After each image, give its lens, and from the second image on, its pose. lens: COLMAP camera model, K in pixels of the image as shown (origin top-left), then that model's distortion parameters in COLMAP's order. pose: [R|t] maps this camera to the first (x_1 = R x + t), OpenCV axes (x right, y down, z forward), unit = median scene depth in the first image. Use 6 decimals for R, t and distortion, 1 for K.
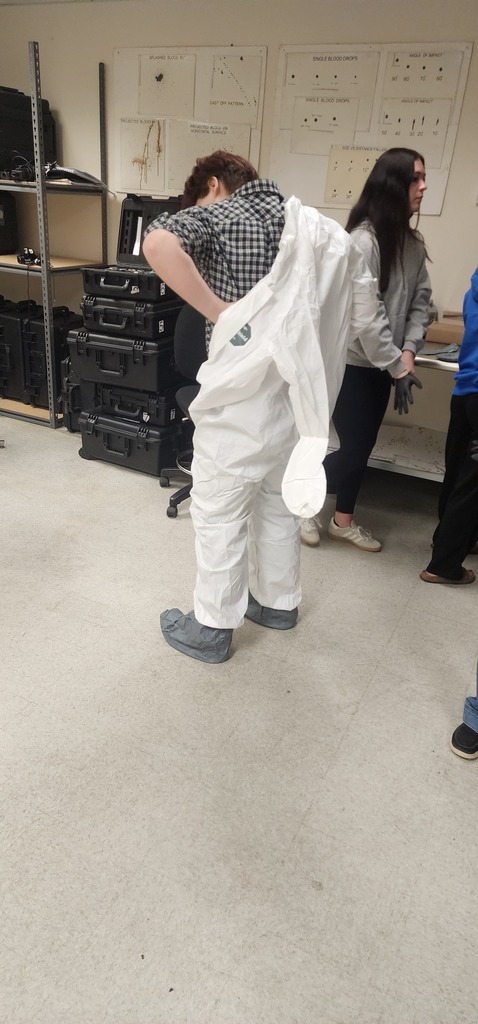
lens RADIAL K [[688.2, 0, 233.7], [0, 688.2, 505.6], [0, 0, 1]] dist [0.067345, -0.043232]
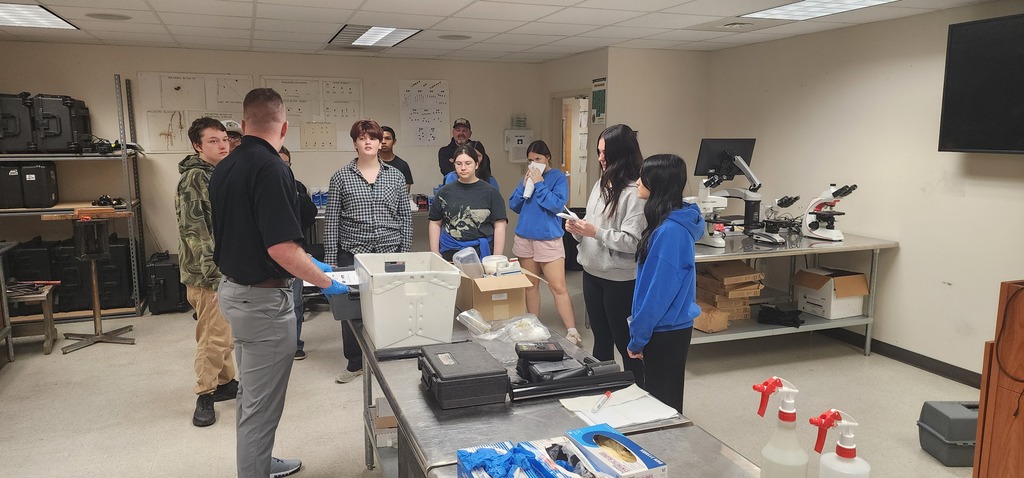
lens RADIAL K [[688.2, 0, 519.9], [0, 688.2, 240.1], [0, 0, 1]] dist [0.067345, -0.043232]
pose [[0.669192, -0.178876, 0.721238, -0.883823], [0.345728, 0.934094, -0.089113, 0.157570], [-0.657764, 0.308986, 0.686931, -0.588520]]
